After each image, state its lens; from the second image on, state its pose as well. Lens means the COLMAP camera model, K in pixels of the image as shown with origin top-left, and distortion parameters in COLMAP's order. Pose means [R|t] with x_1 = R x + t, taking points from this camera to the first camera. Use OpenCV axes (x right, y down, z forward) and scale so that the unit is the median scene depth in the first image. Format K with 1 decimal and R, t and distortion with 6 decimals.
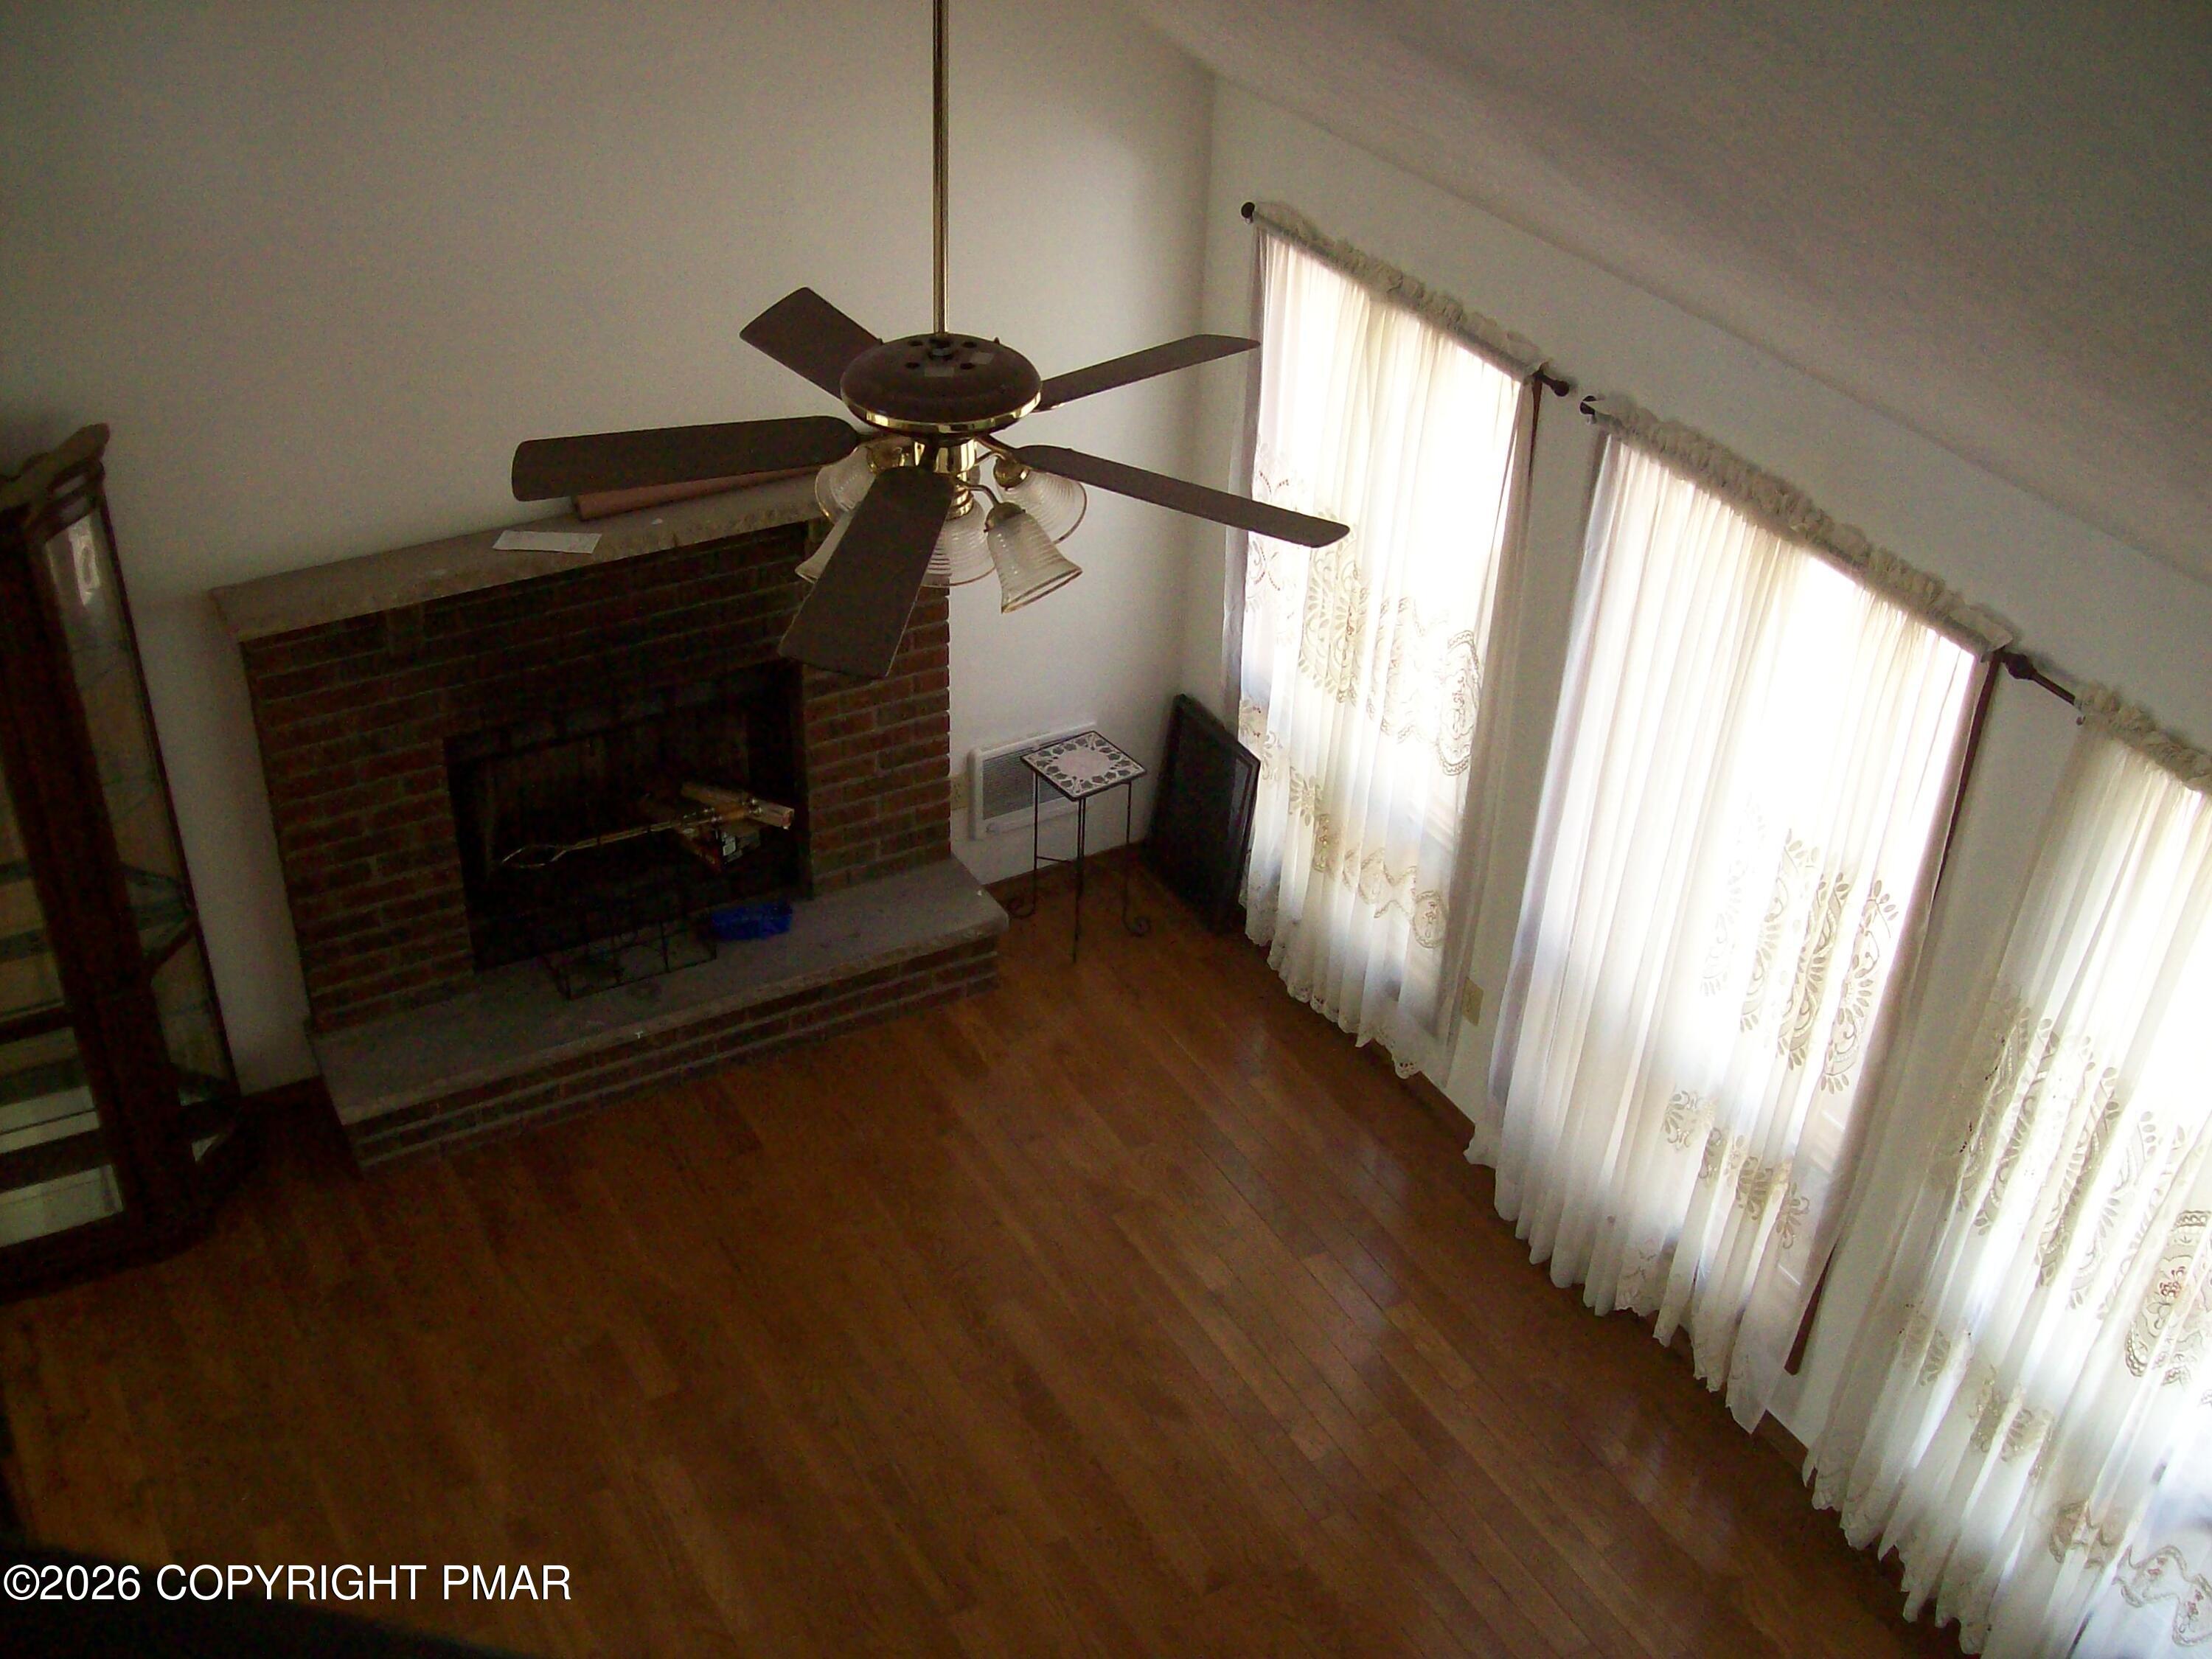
lens RADIAL K [[2359.5, 0, 1106.2], [0, 2359.5, 874.7], [0, 0, 1]] dist [-0.177090, 0.139550]
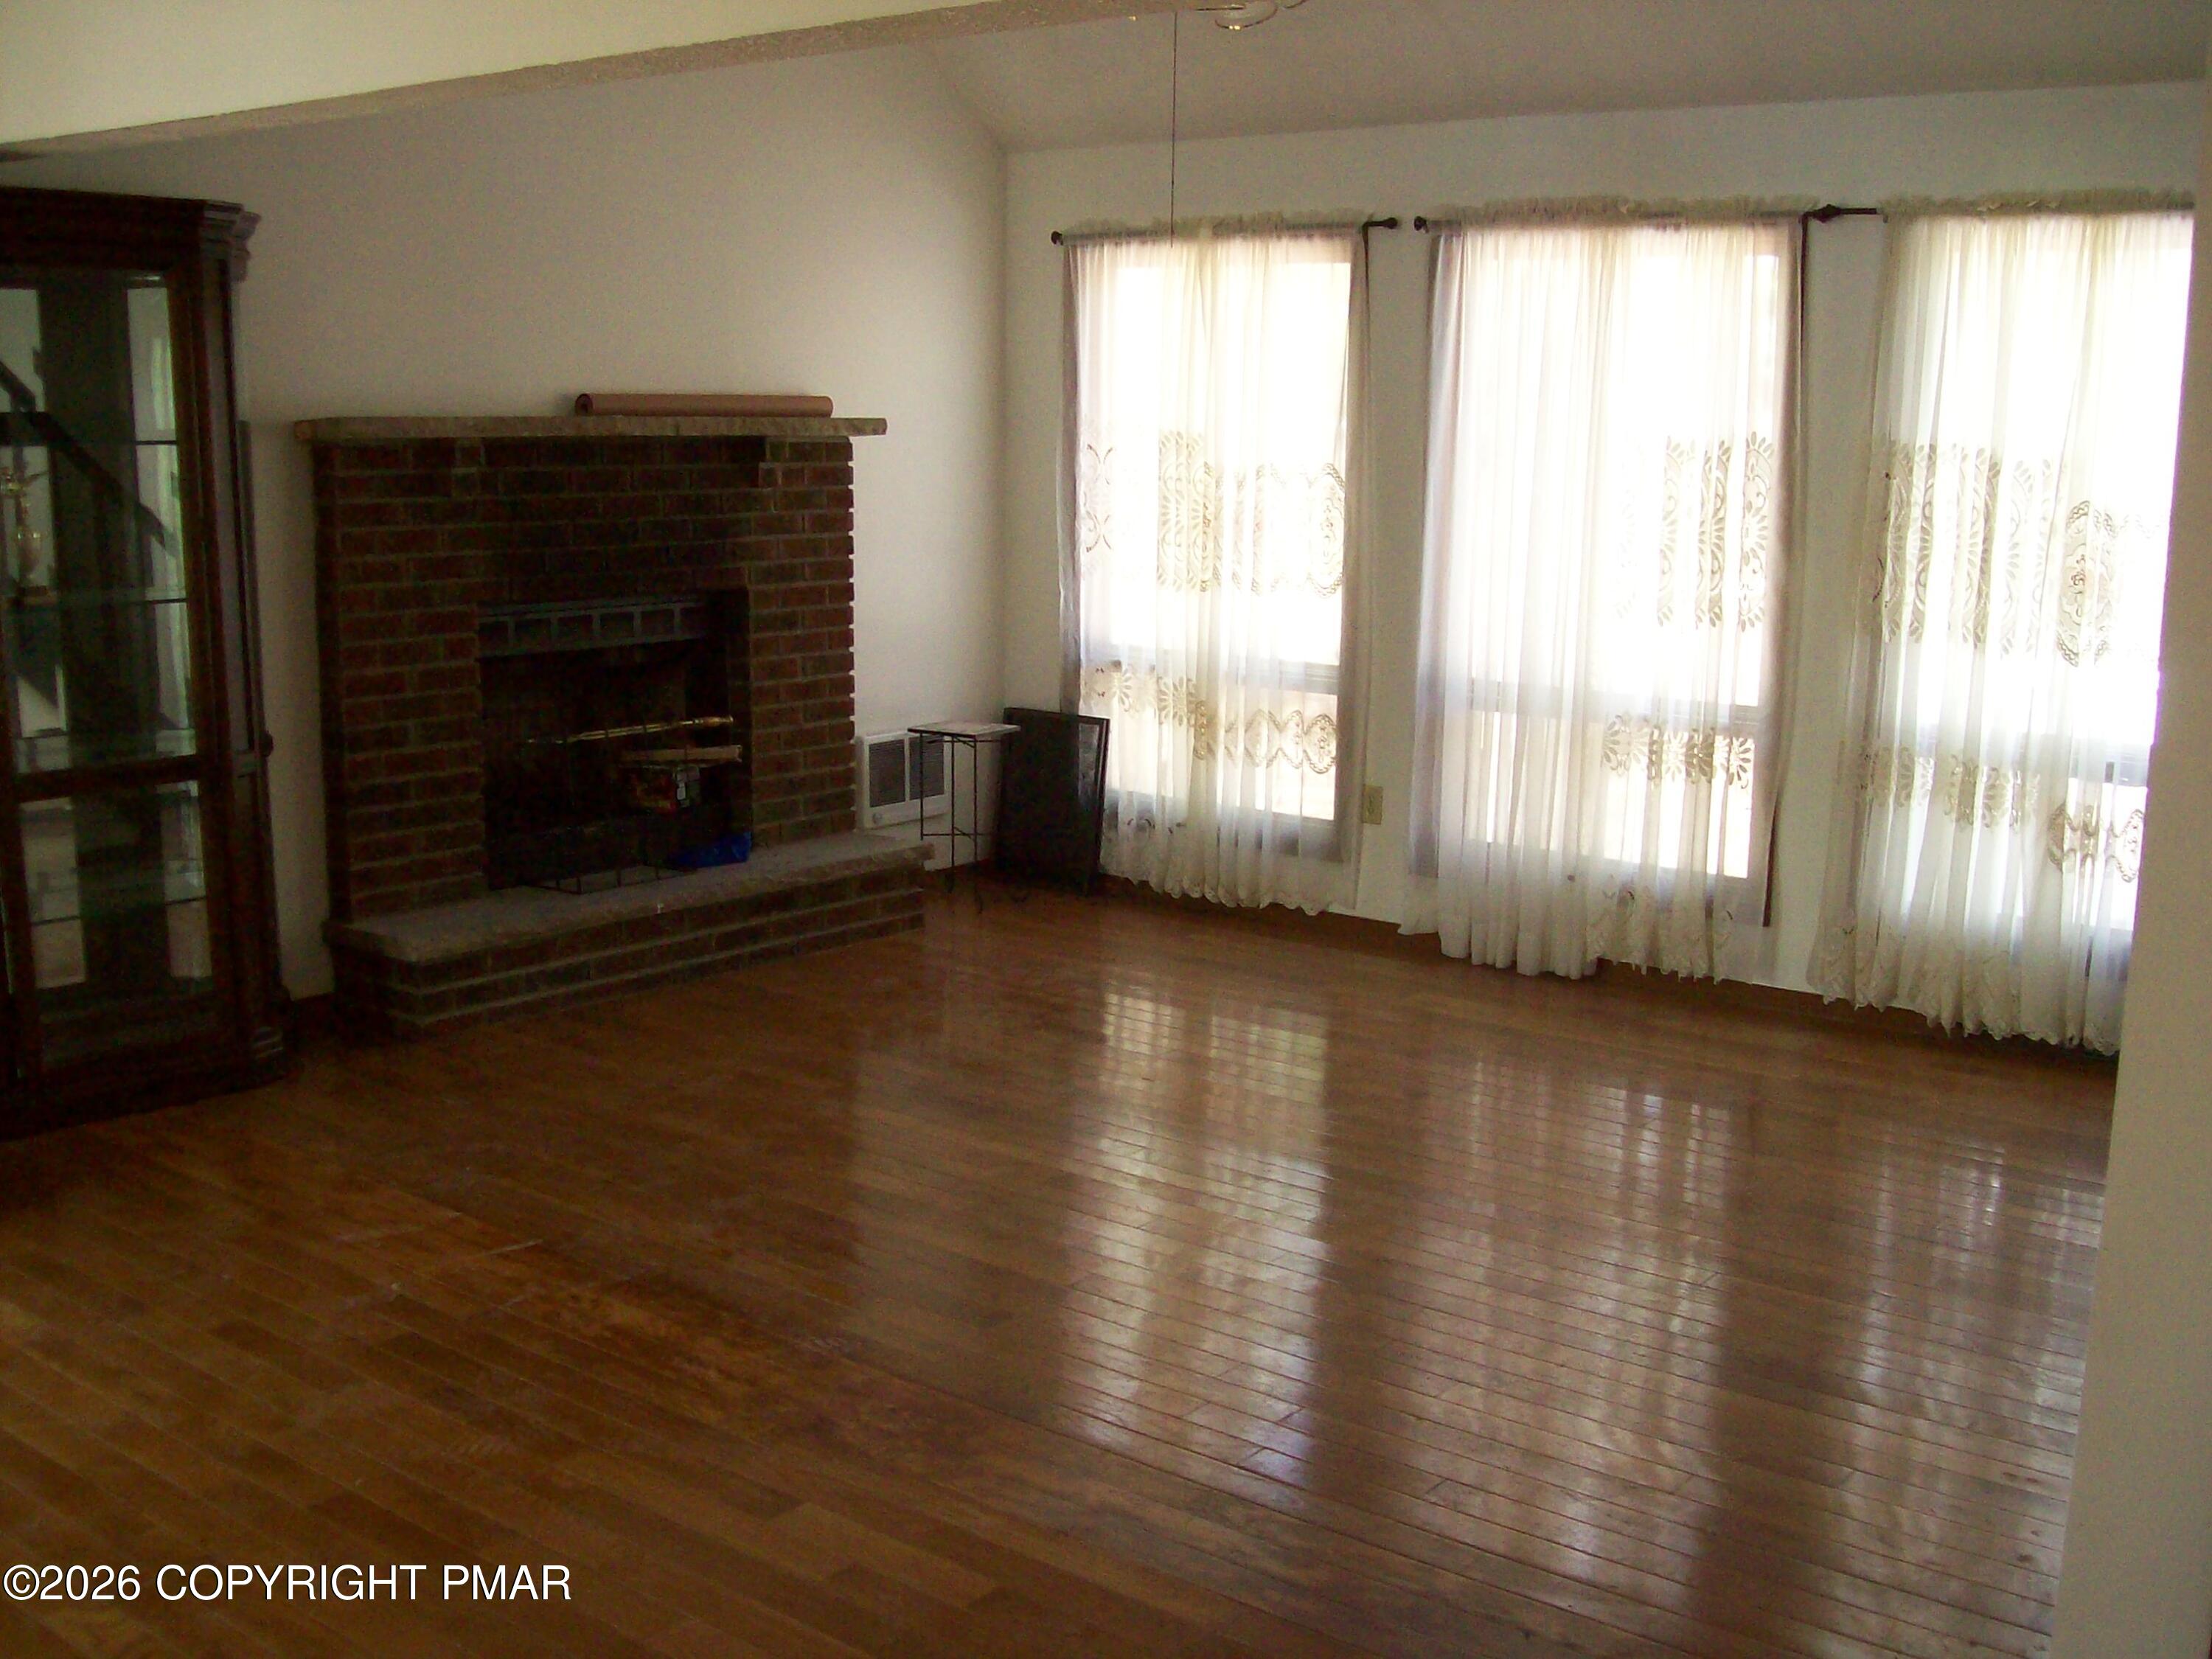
lens RADIAL K [[2359.5, 0, 1106.2], [0, 2359.5, 874.7], [0, 0, 1]] dist [-0.177090, 0.139550]
pose [[0.929344, -0.092380, 0.357470, -0.406724], [0.225575, 0.908546, -0.351653, 0.489511], [-0.292293, 0.407443, 0.865191, 0.043476]]
